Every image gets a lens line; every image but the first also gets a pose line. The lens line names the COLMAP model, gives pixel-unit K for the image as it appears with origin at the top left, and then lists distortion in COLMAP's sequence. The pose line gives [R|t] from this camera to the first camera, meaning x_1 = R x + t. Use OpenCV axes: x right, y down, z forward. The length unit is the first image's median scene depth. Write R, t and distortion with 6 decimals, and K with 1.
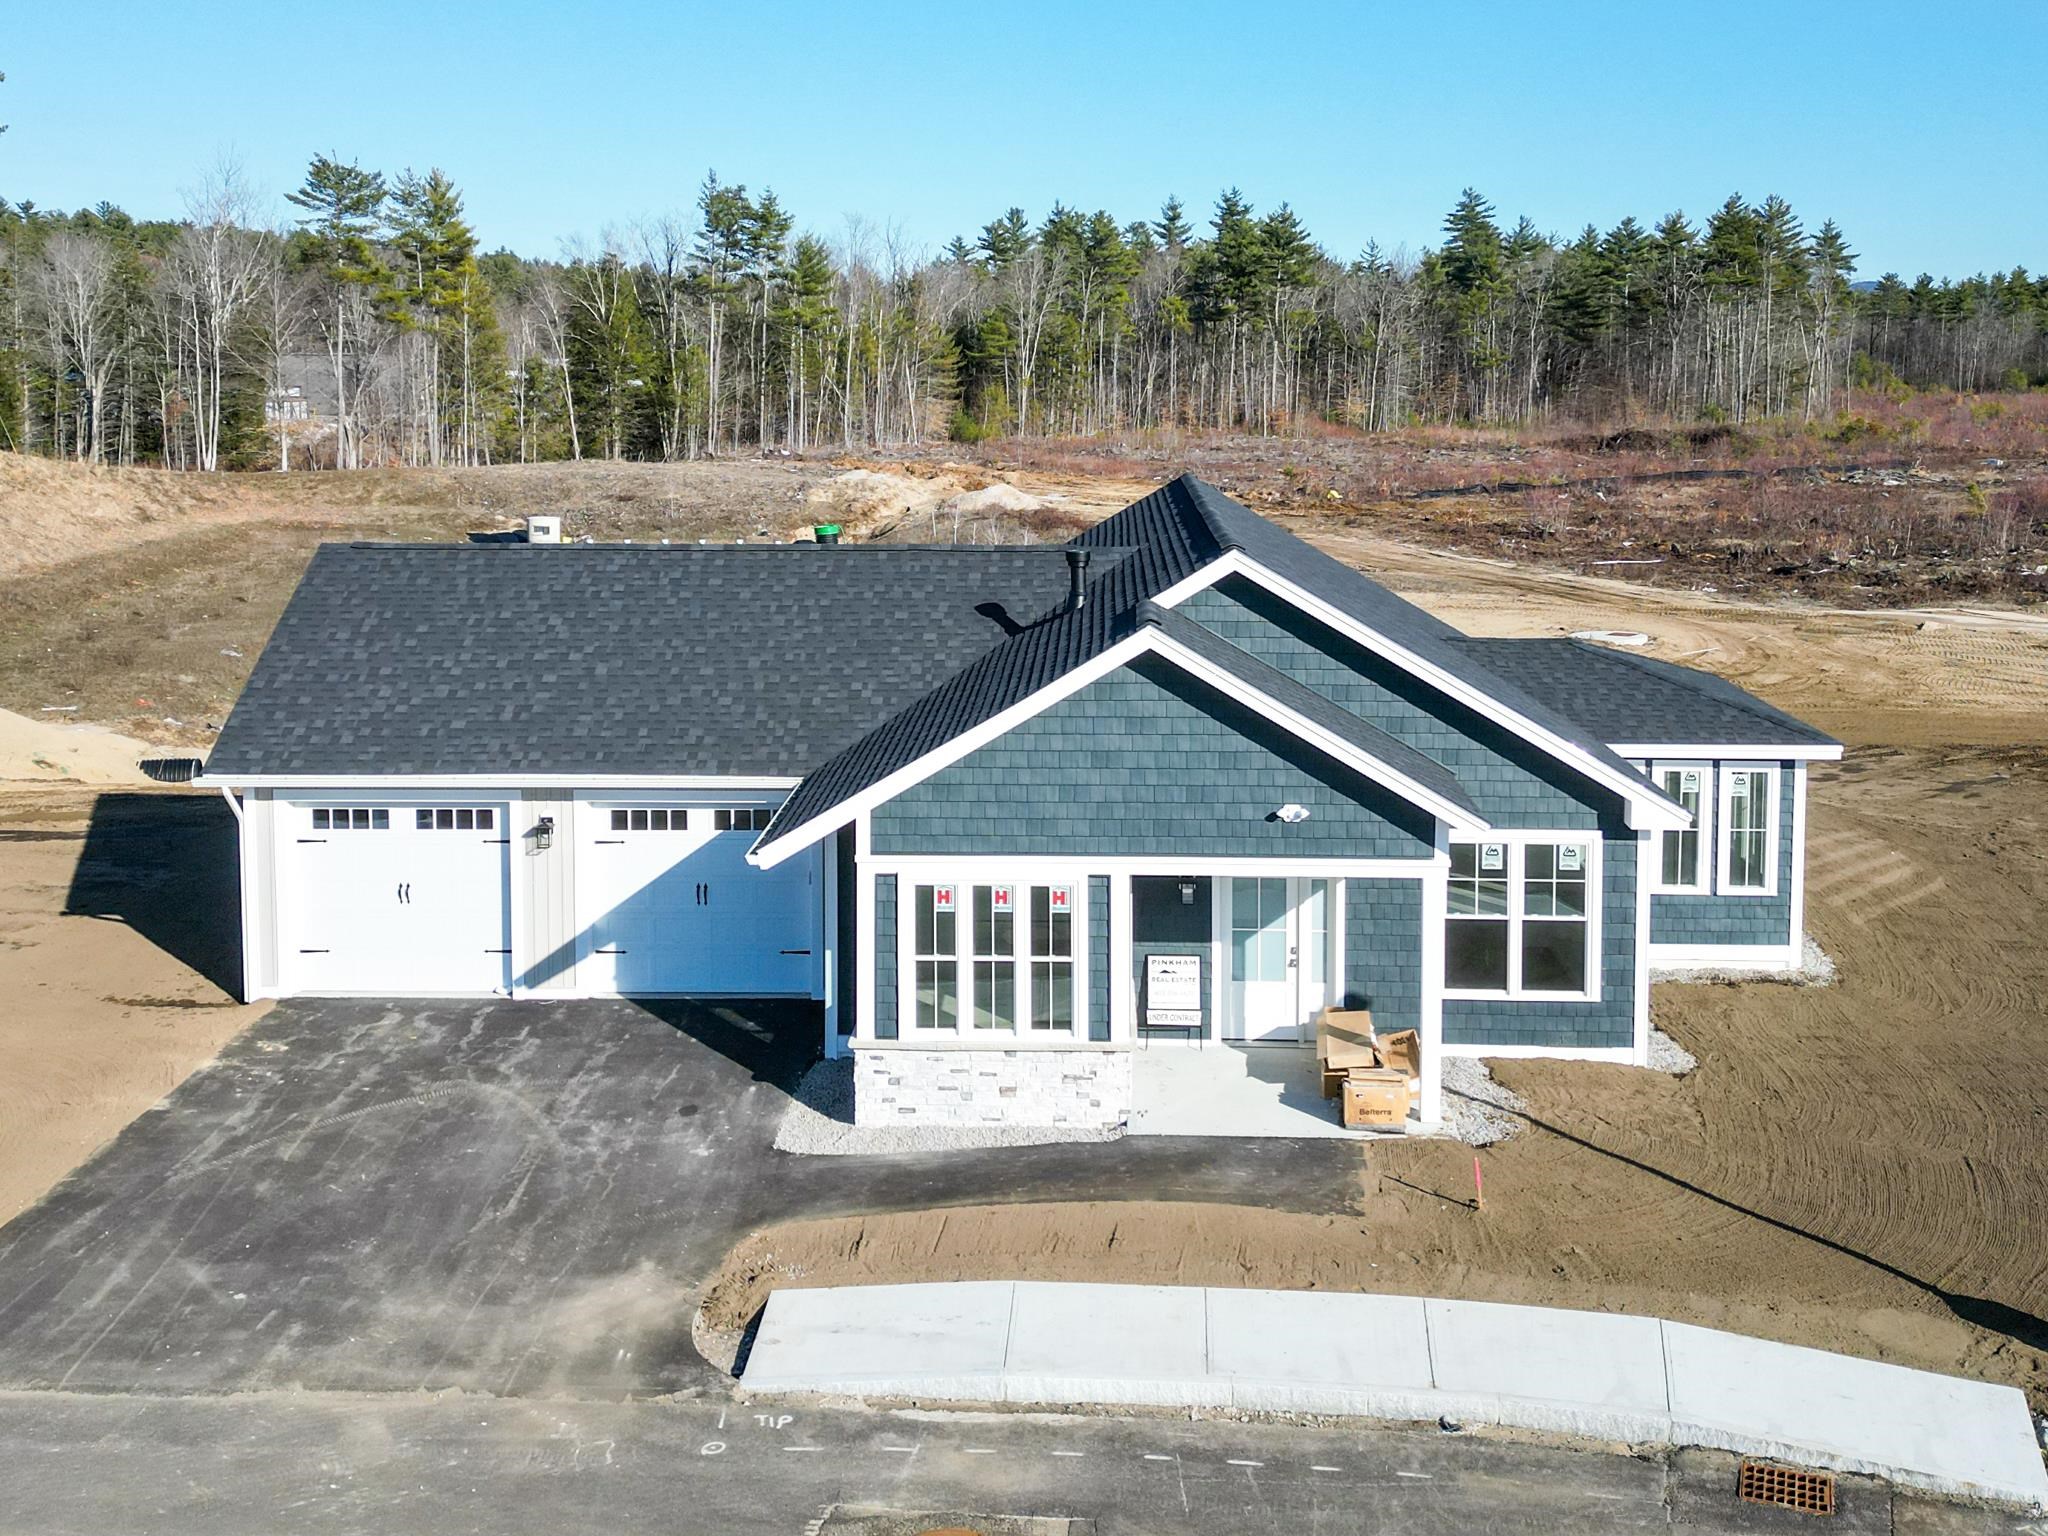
lens RADIAL K [[1882.1, 0, 1054.4], [0, 1882.1, 632.9], [0, 0, 1]] dist [0.030539, 0.014730]
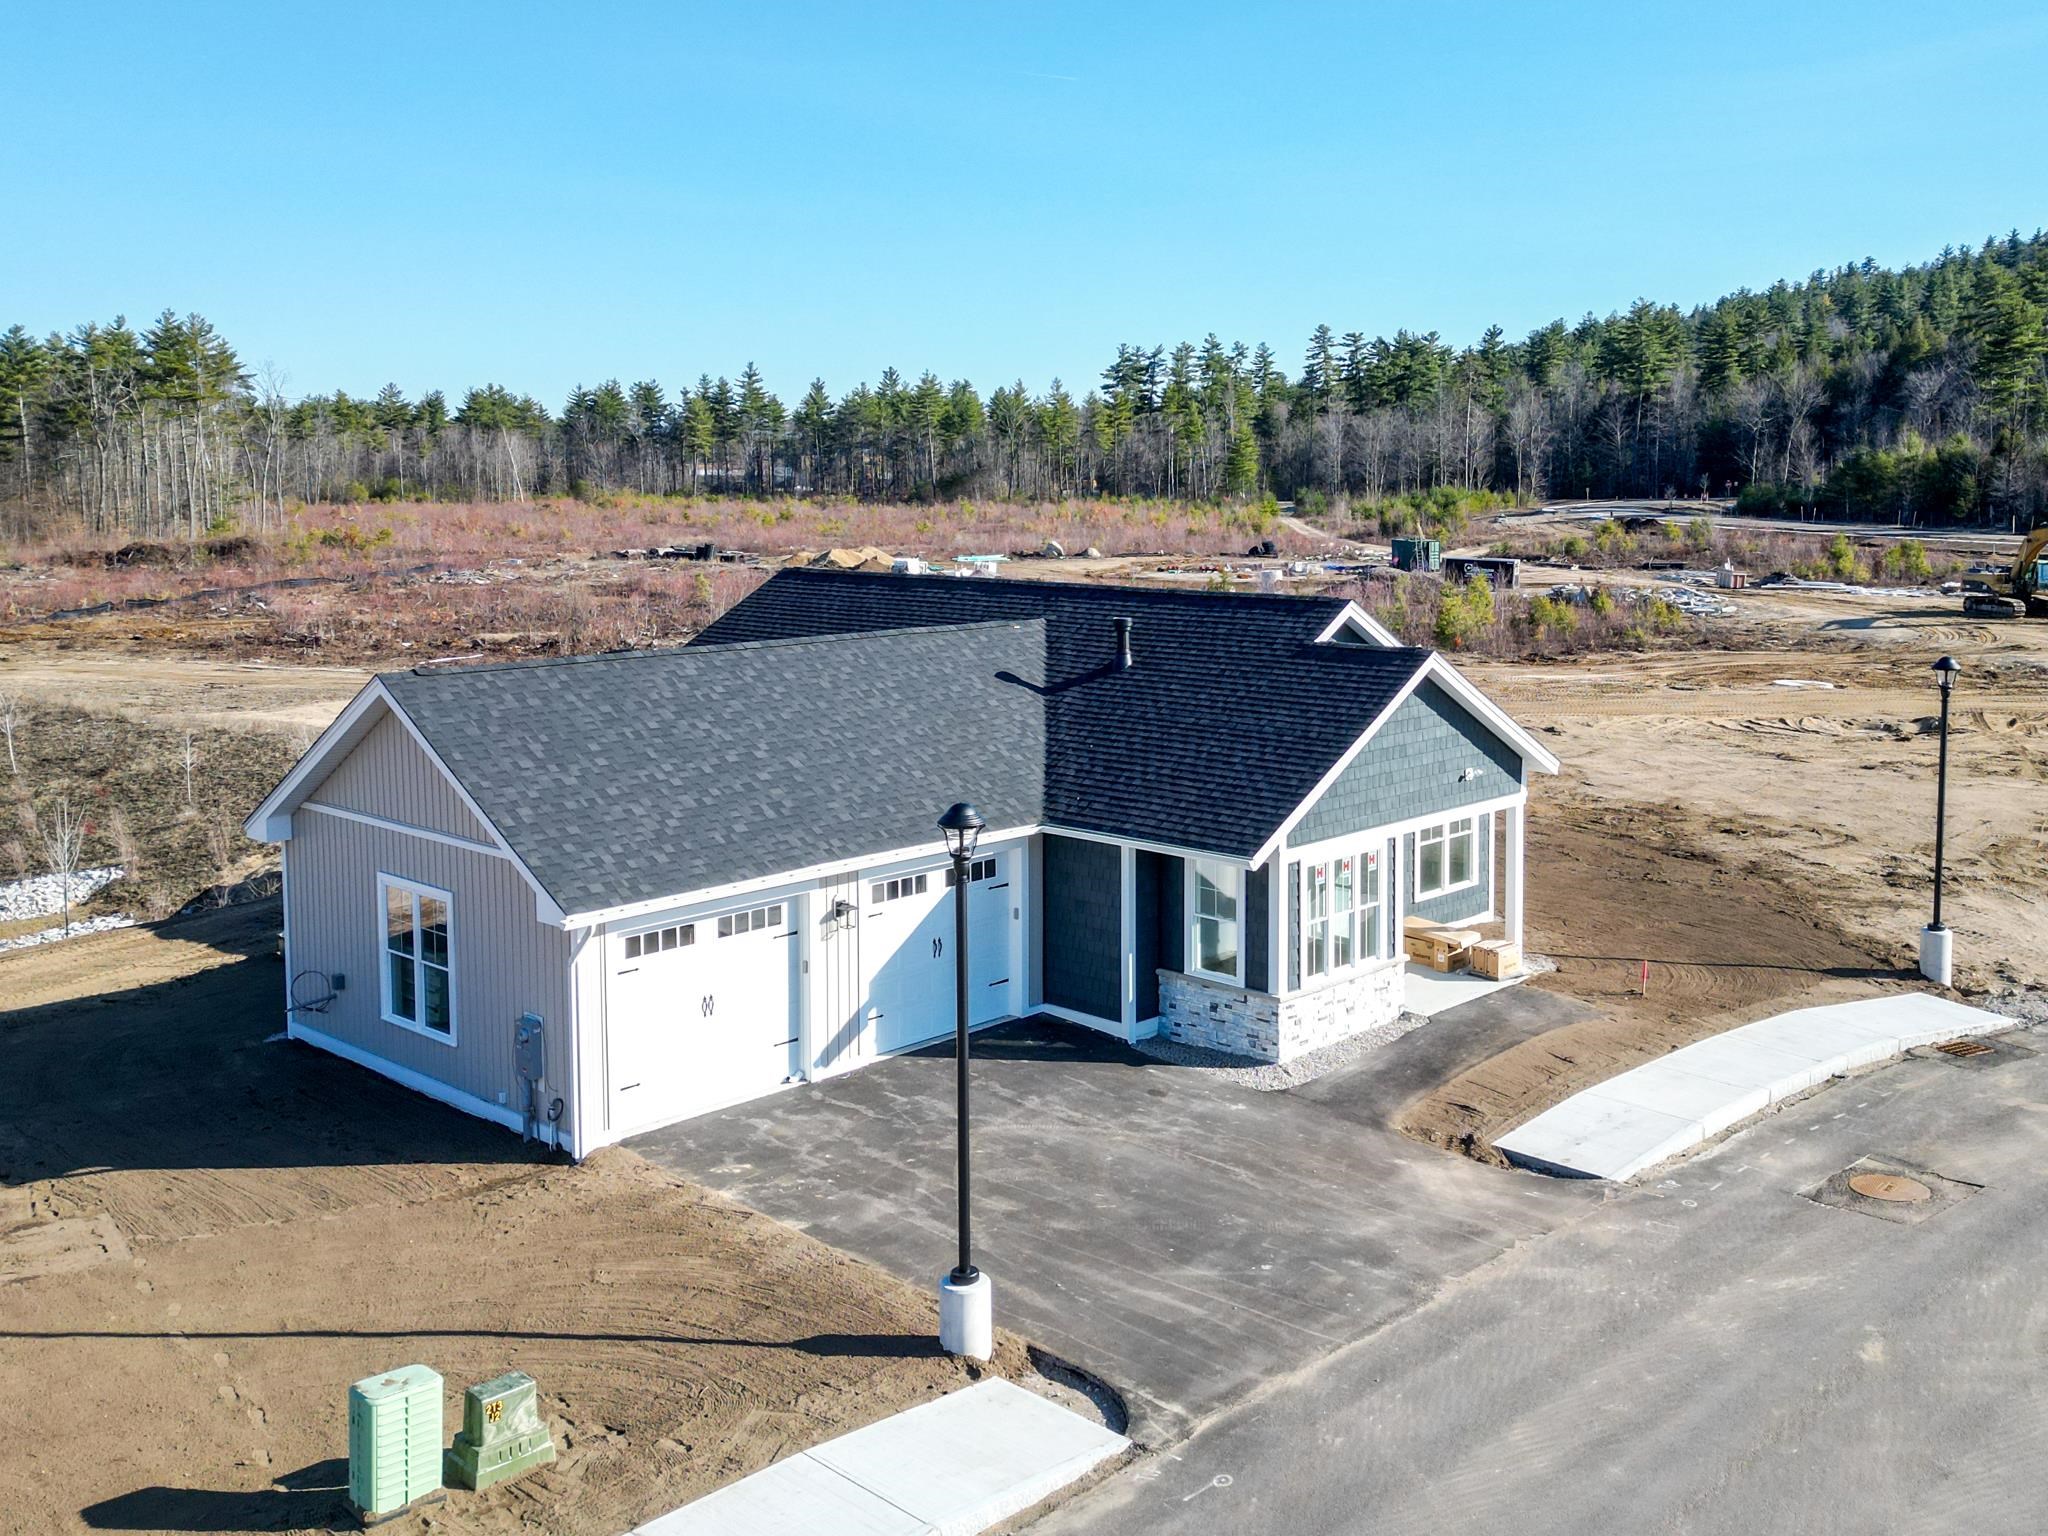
lens RADIAL K [[1751.1, 0, 1024.0], [0, 1751.1, 768.0], [0, 0, 1]] dist [0.075380, -0.063229]
pose [[0.699629, -0.123428, 0.703765, -0.960411], [0.108682, 0.991889, 0.065916, -0.032018], [-0.706193, 0.030369, 0.707368, 0.253336]]
